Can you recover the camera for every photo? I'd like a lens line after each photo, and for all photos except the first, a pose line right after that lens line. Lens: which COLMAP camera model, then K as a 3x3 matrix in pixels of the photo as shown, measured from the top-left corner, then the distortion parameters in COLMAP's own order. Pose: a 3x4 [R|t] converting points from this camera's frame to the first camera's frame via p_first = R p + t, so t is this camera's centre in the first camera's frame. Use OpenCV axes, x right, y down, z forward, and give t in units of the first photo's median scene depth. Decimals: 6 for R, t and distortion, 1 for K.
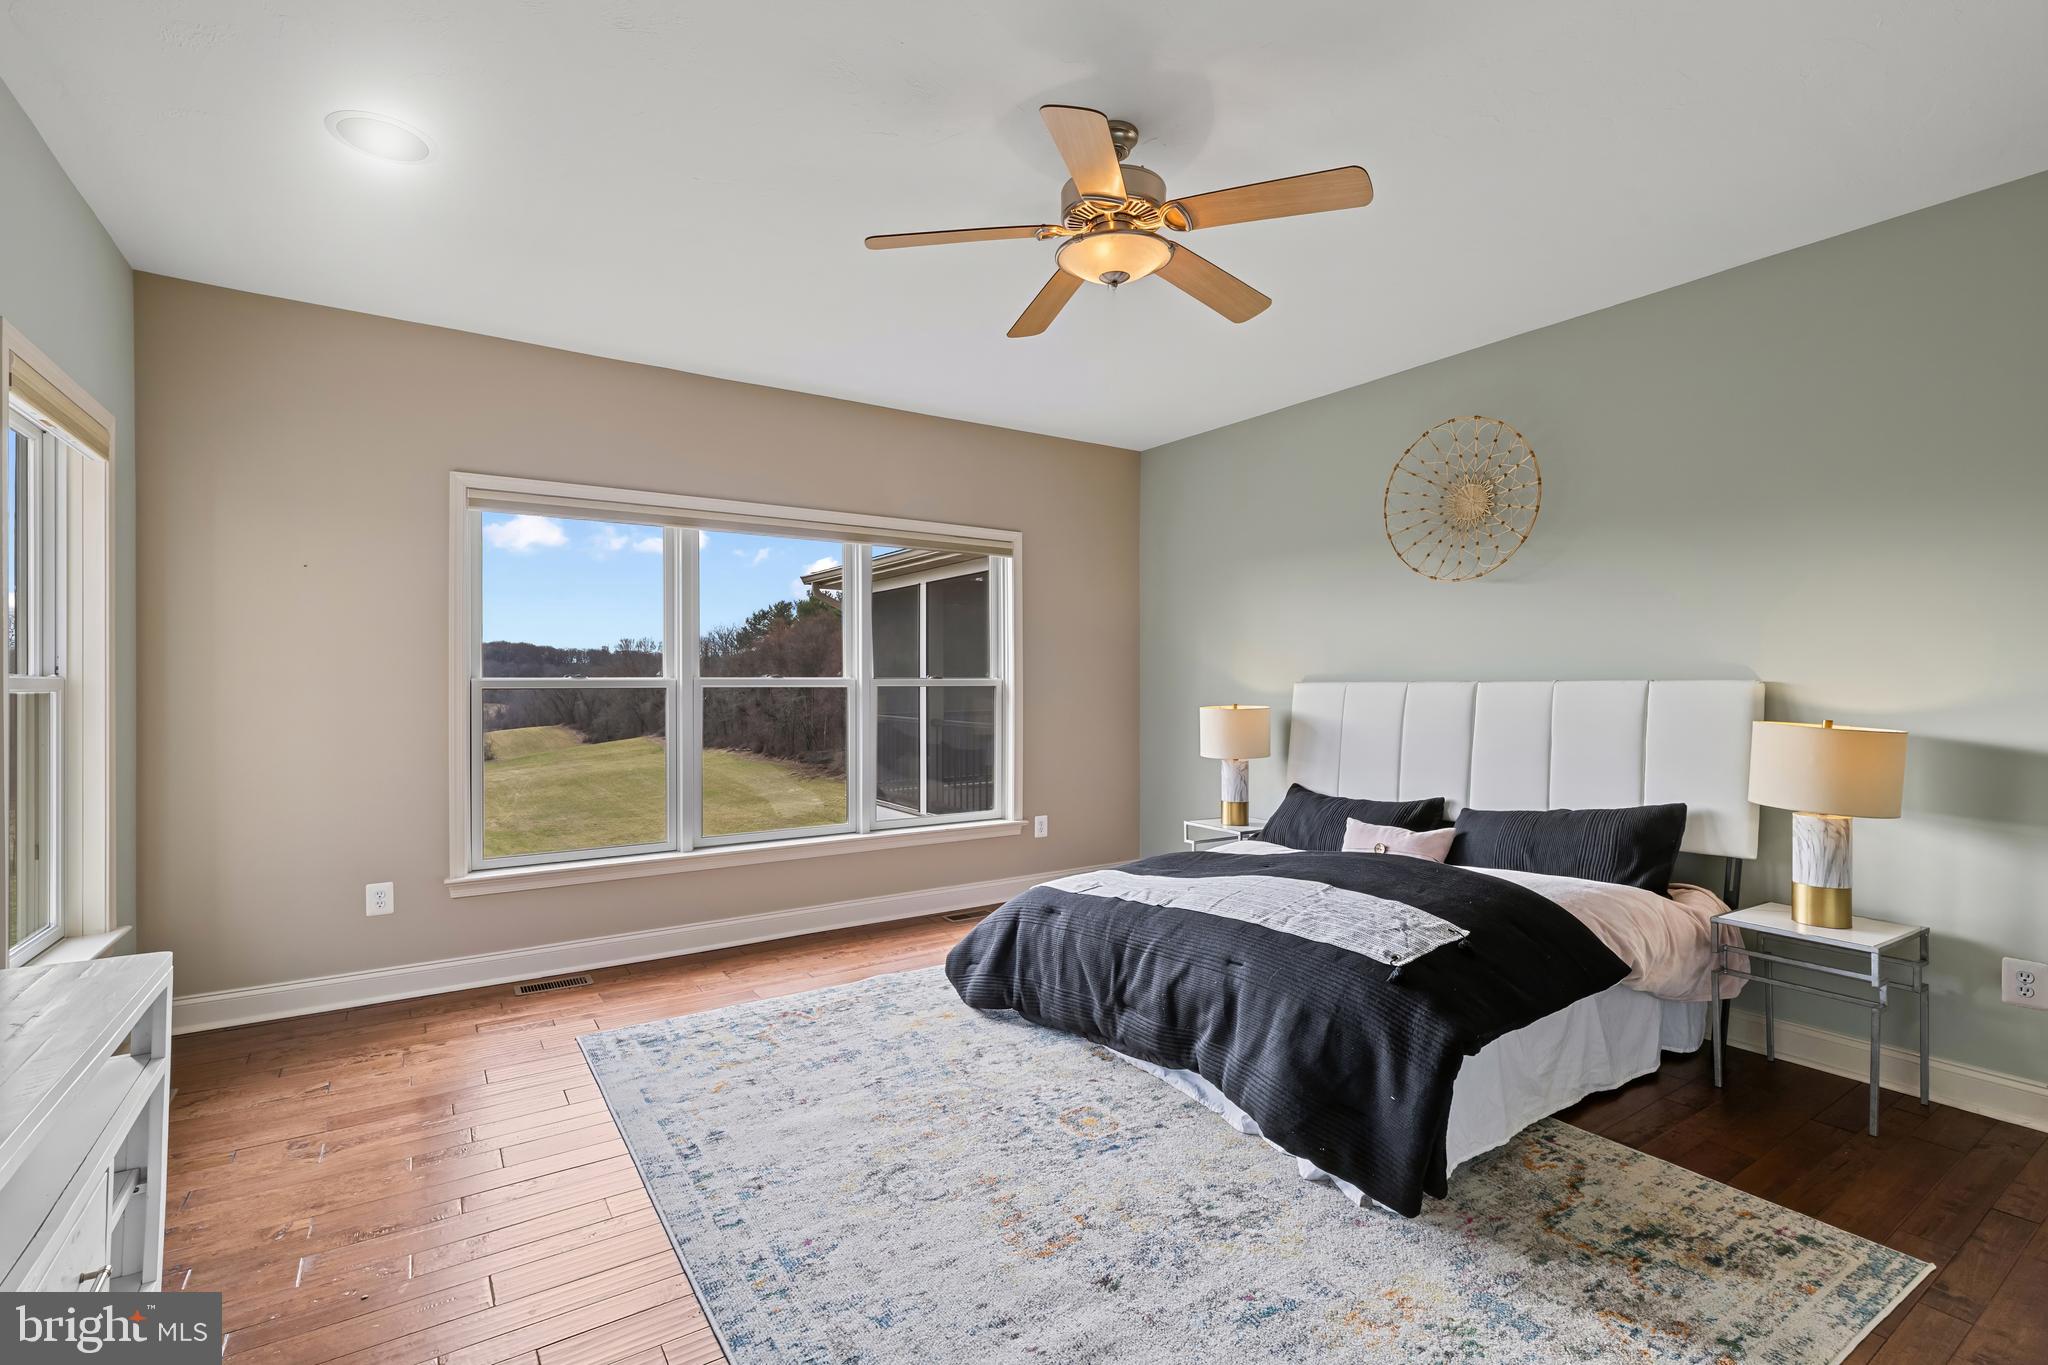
lens RADIAL K [[946.9, 0, 1020.4], [0, 946.9, 685.0], [0, 0, 1]] dist [-0.001222, -0.000030]
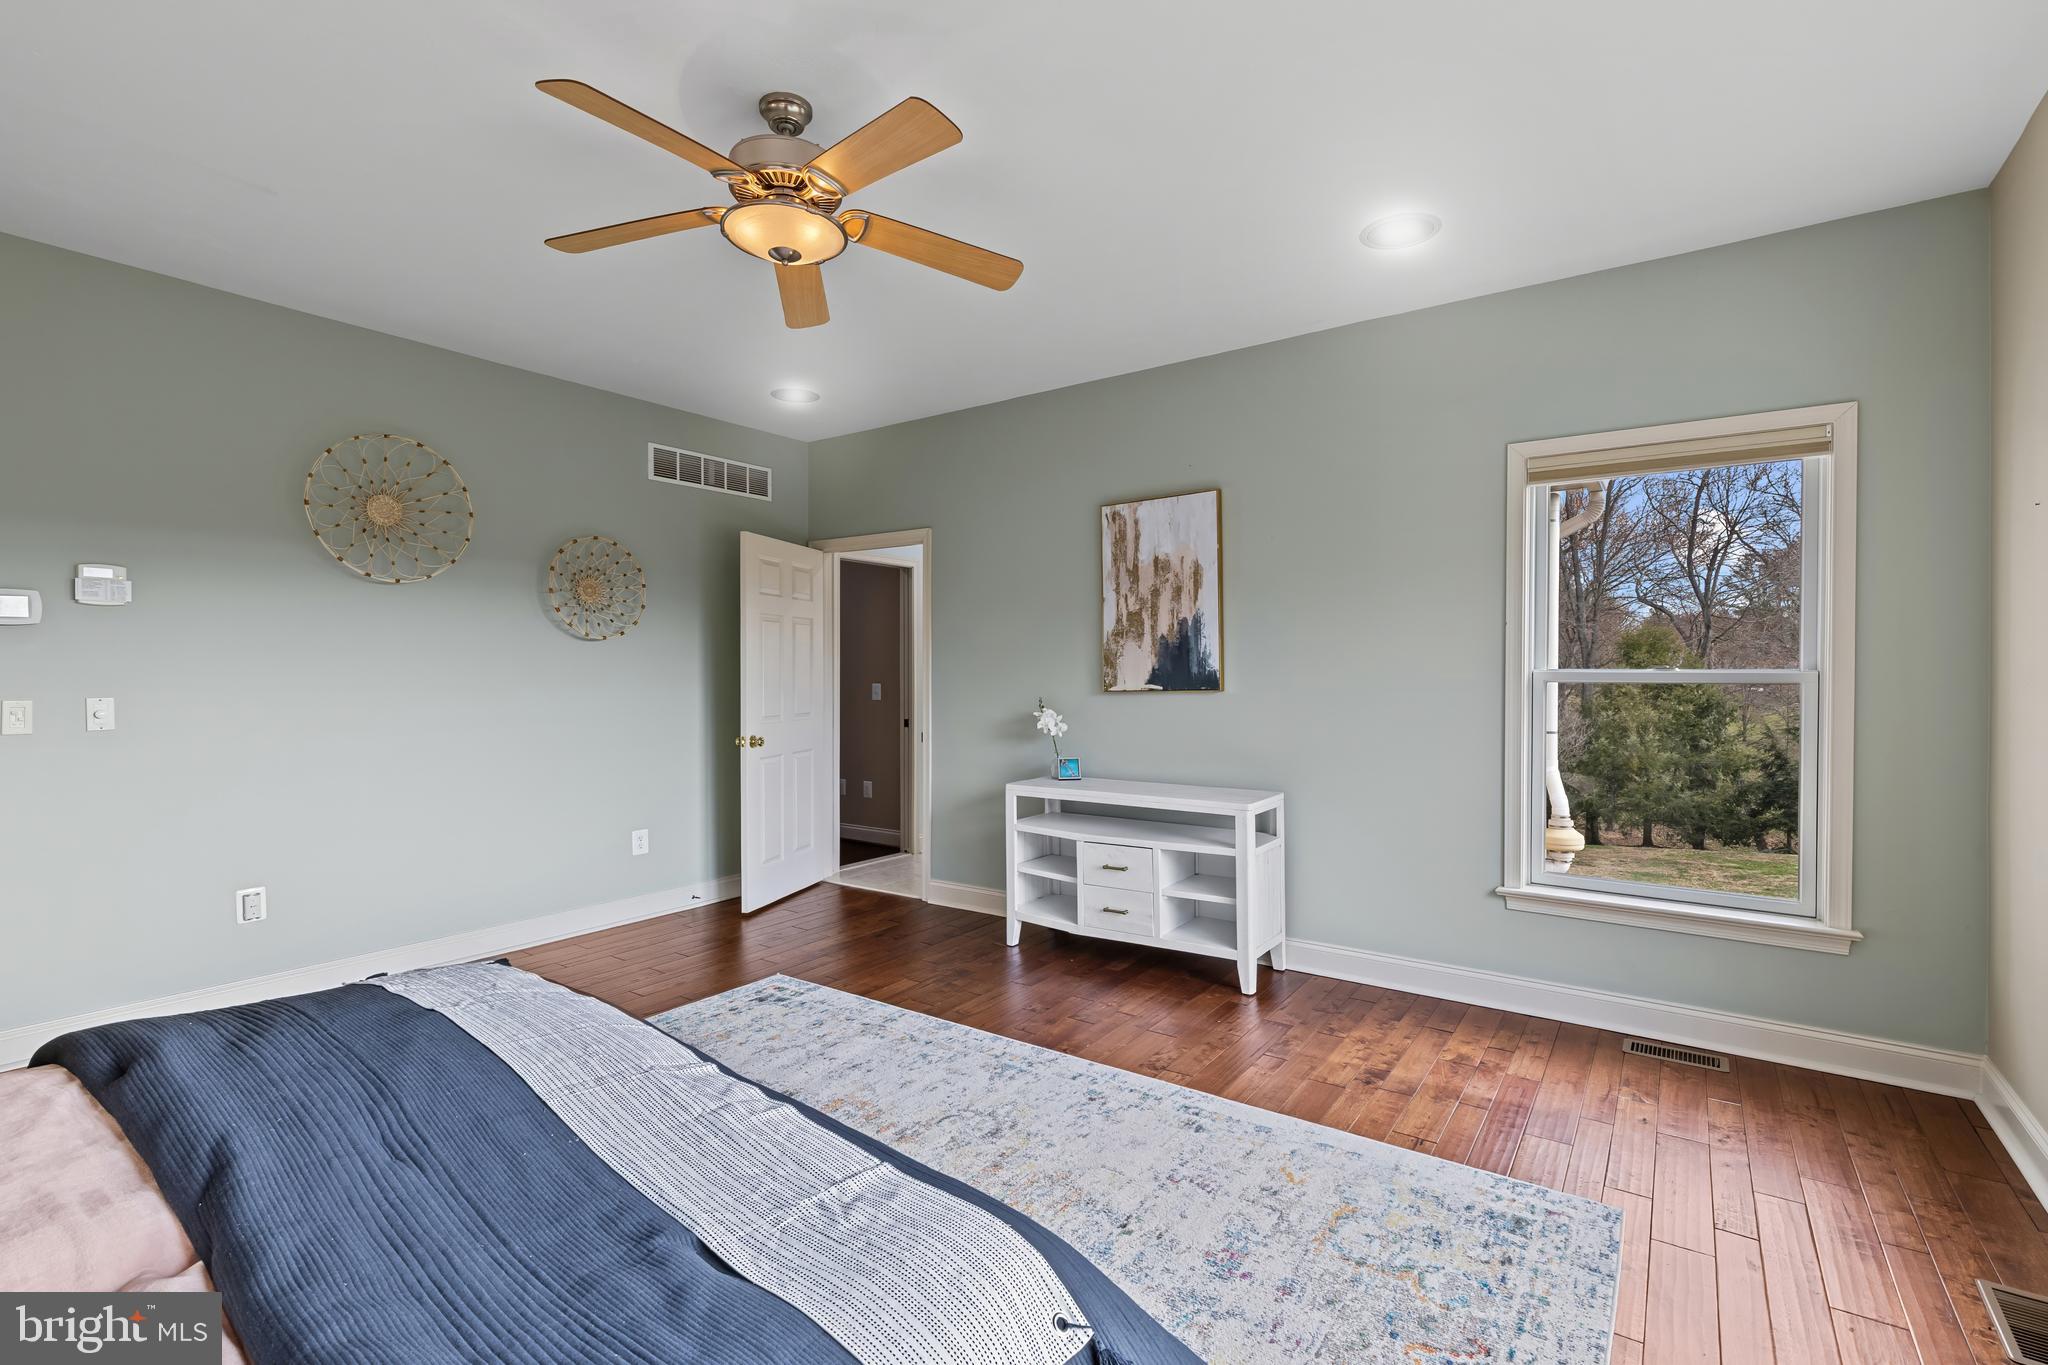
lens RADIAL K [[943.1, 0, 1017.6], [0, 943.1, 678.9], [0, 0, 1]] dist [0.000608, 0.000051]
pose [[-0.939119, 0.001644, -0.343589, 0.164598], [-0.000075, 0.999988, 0.004991, -0.002545], [0.343593, 0.004713, -0.939107, 1.567621]]
